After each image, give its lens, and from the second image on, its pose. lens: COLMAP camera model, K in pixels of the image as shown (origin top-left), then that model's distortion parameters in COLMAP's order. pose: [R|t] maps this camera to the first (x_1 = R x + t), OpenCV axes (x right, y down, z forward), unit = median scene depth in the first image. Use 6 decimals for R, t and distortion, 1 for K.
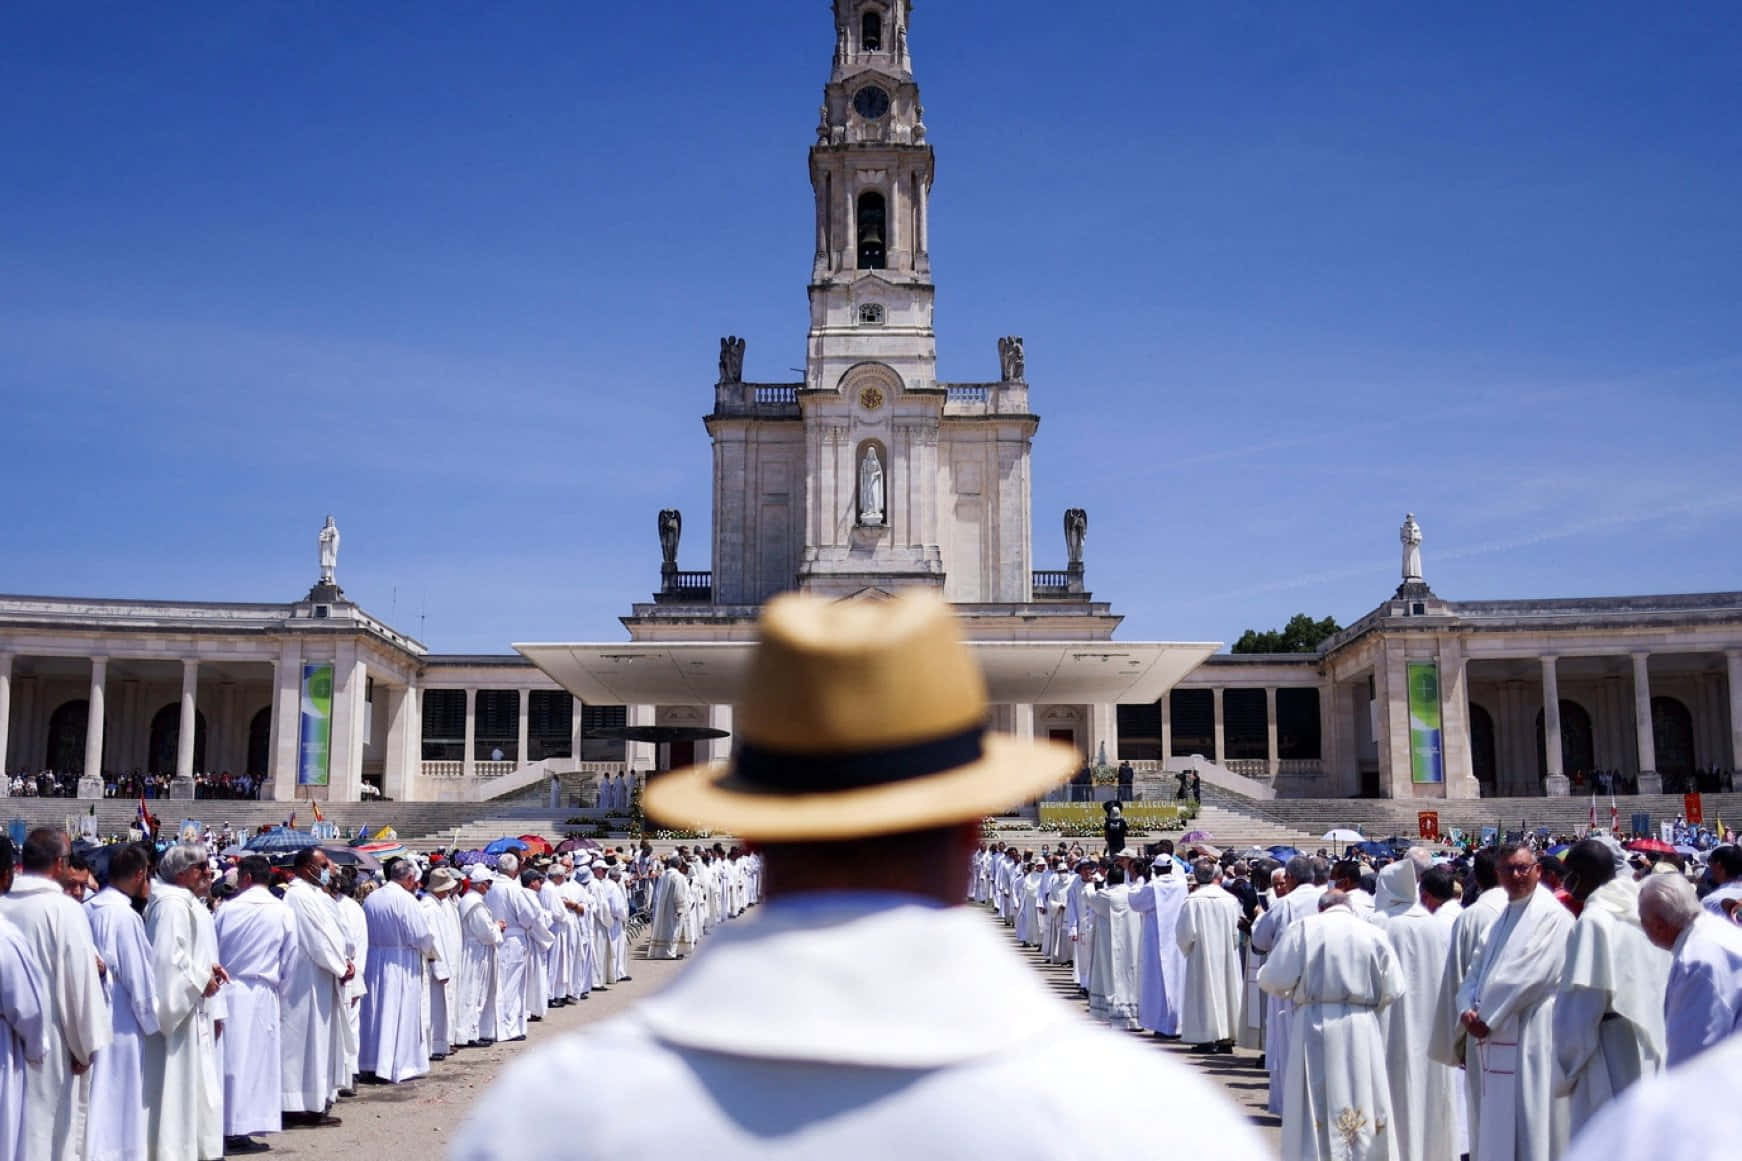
lens RADIAL K [[1916.9, 0, 877.0], [0, 1916.9, 579.3], [0, 0, 1]] dist [-0.051094, -0.030228]
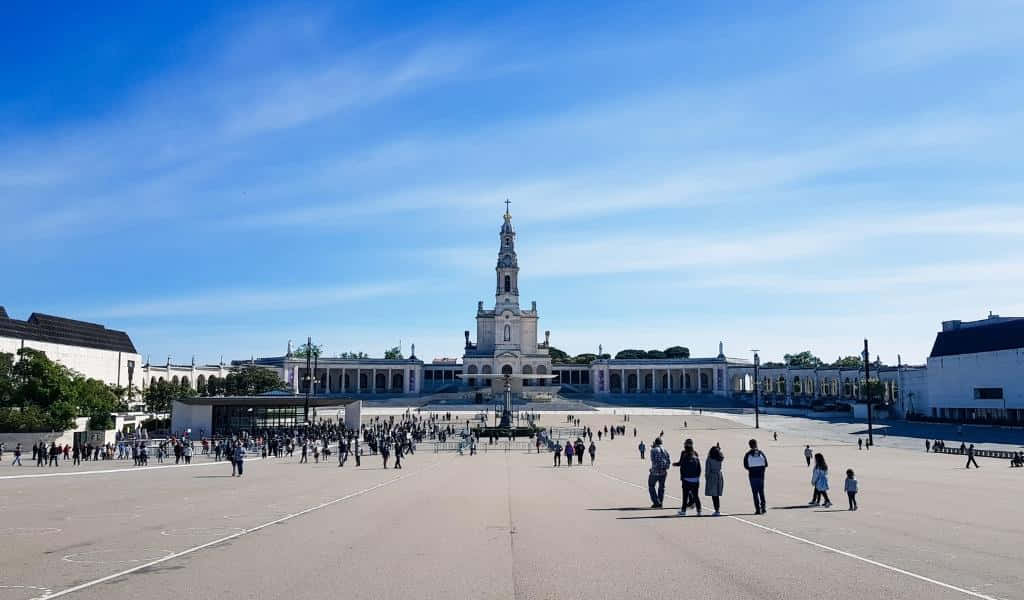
lens RADIAL K [[863.1, 0, 533.3], [0, 863.1, 299.1], [0, 0, 1]] dist [0.002515, -0.000761]
pose [[0.999434, 0.005267, 0.033214, -0.010916], [-0.007519, 0.997653, 0.068062, -0.313406], [-0.032778, -0.068273, 0.997128, -1.444096]]
